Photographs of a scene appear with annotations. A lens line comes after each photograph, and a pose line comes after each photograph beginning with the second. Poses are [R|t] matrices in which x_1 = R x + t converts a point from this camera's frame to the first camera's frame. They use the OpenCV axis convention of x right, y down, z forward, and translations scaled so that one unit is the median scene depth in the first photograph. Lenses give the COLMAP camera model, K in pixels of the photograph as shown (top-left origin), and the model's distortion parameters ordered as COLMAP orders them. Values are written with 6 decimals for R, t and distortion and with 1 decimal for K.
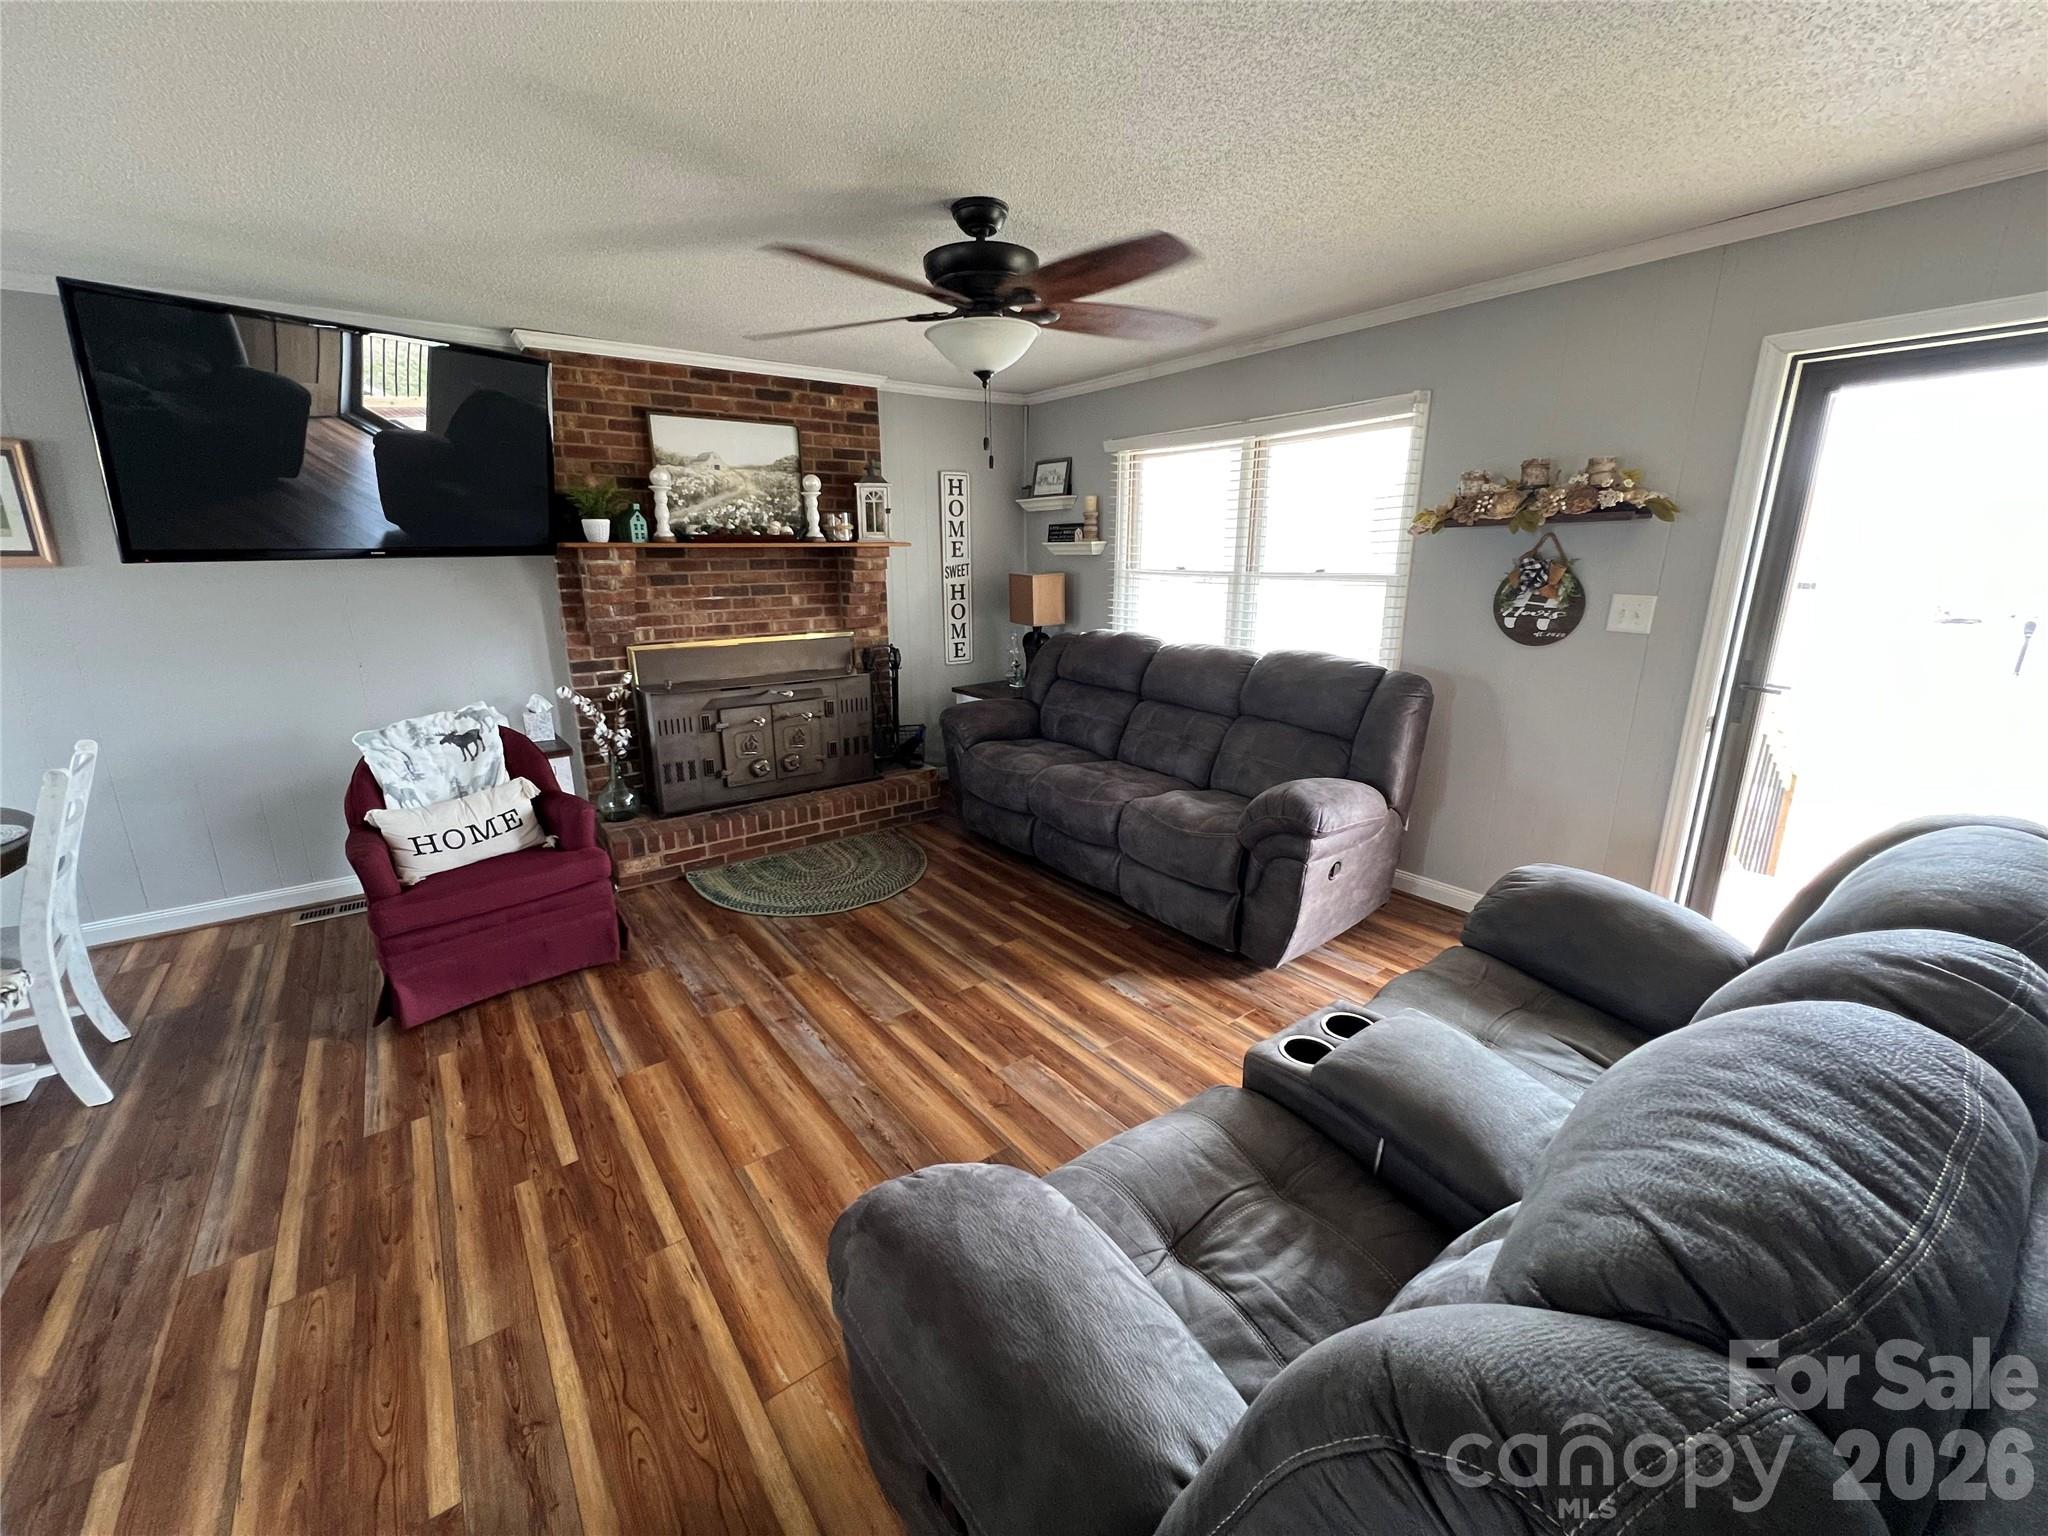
lens RADIAL K [[818.5, 0, 1019.1], [0, 818.5, 764.5], [0, 0, 1]] dist [0.001584, 0.000140]
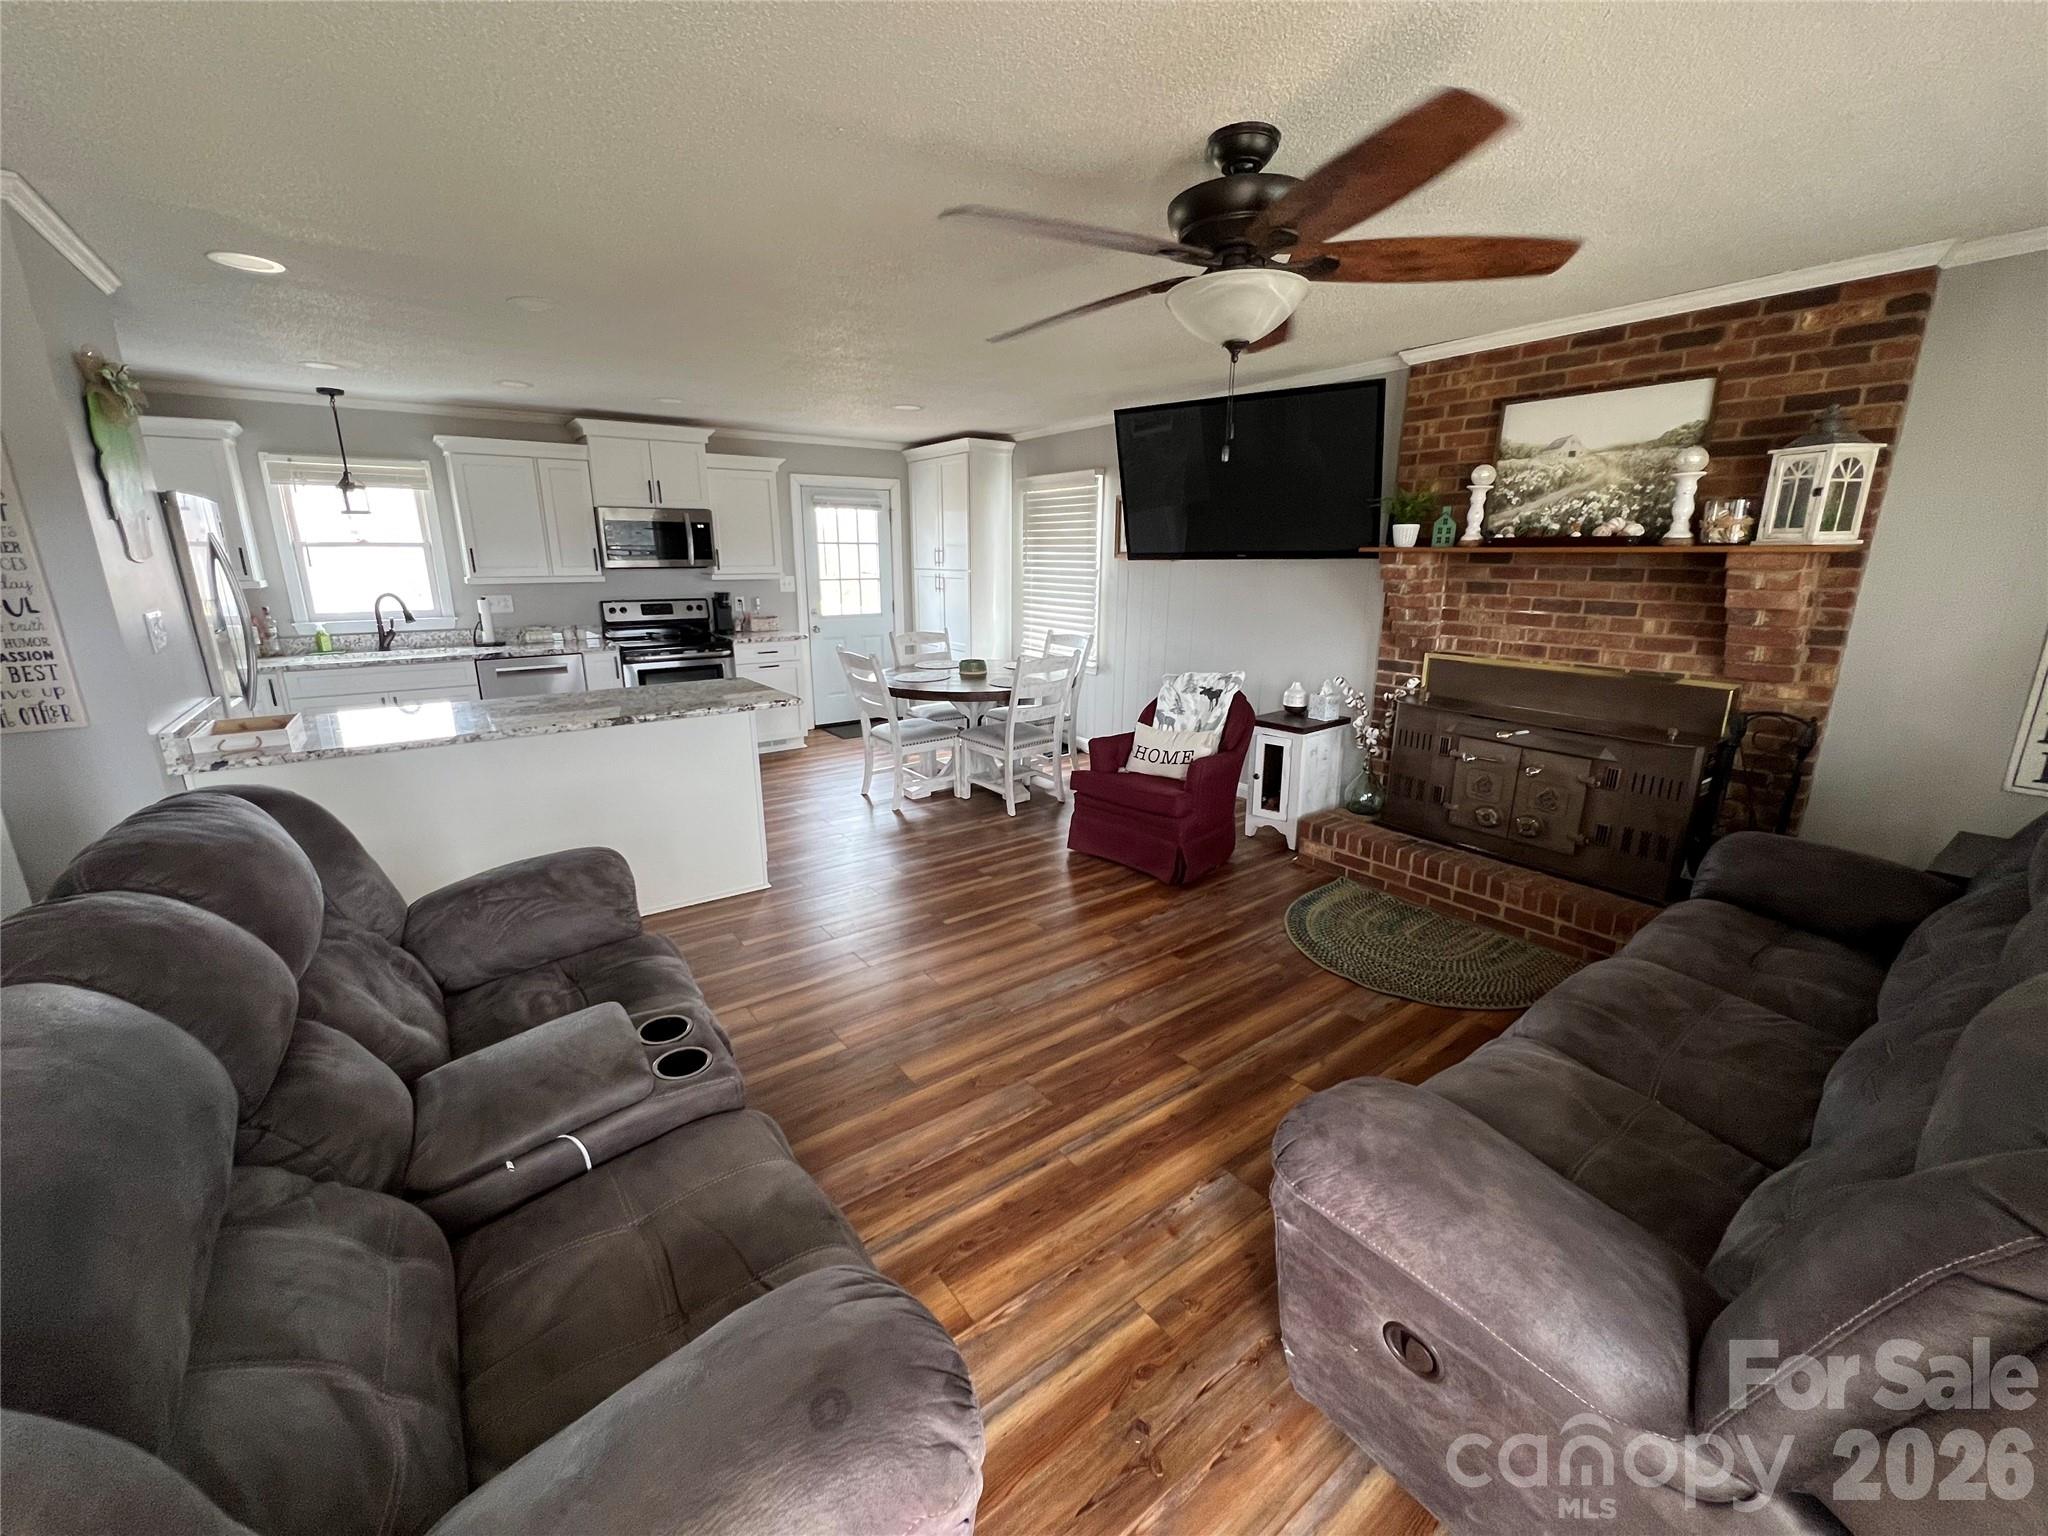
lens RADIAL K [[818.5, 0, 1022.1], [0, 818.5, 761.1], [0, 0, 1]] dist [0.001584, 0.000140]
pose [[-0.008112, 0.254755, -0.966972, 0.508601], [-0.255075, 0.934487, 0.248337, -0.143033], [0.966887, 0.248665, 0.057401, 0.509924]]
